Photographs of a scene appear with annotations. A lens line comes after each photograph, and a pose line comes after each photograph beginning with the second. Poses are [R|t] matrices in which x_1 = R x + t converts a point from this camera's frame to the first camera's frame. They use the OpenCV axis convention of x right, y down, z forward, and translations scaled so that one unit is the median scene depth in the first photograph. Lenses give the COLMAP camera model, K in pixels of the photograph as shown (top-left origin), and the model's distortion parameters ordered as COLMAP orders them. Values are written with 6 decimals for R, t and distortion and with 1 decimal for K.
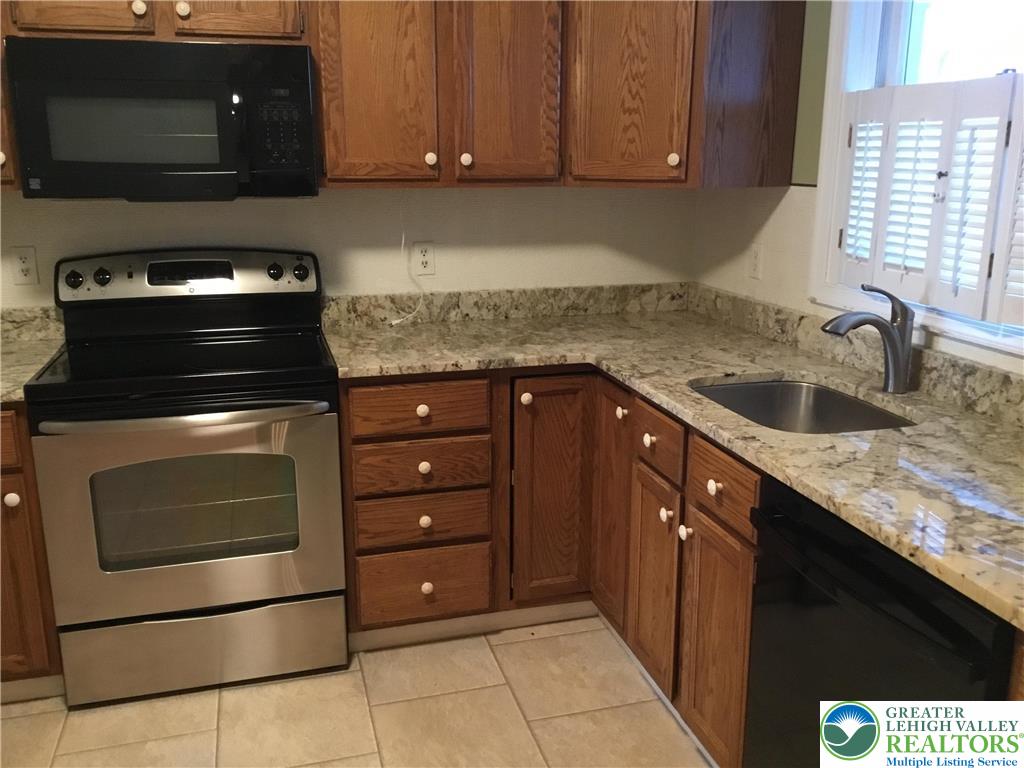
lens RADIAL K [[921.2, 0, 515.4], [0, 921.2, 382.9], [0, 0, 1]] dist [0.136537, -0.257088]
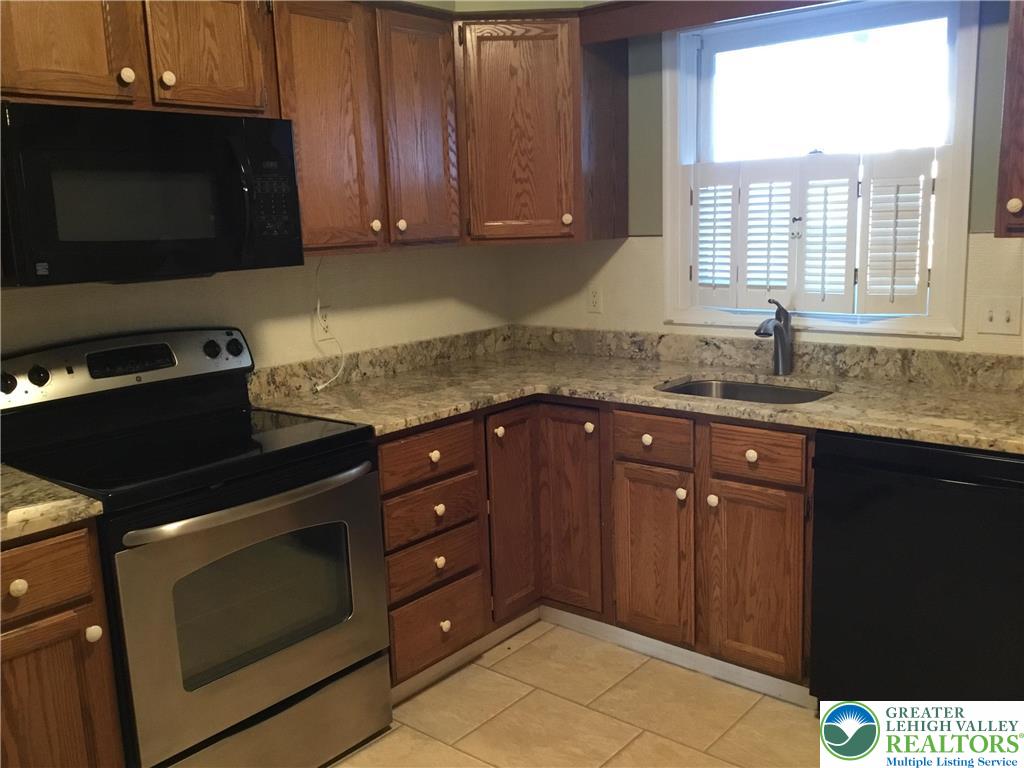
lens RADIAL K [[921.2, 0, 515.4], [0, 921.2, 382.9], [0, 0, 1]] dist [0.136537, -0.257088]
pose [[0.823514, -0.131277, 0.551898, -0.579502], [0.171987, 0.984845, -0.022371, -0.013086], [-0.540597, 0.113342, 0.833612, 0.050066]]
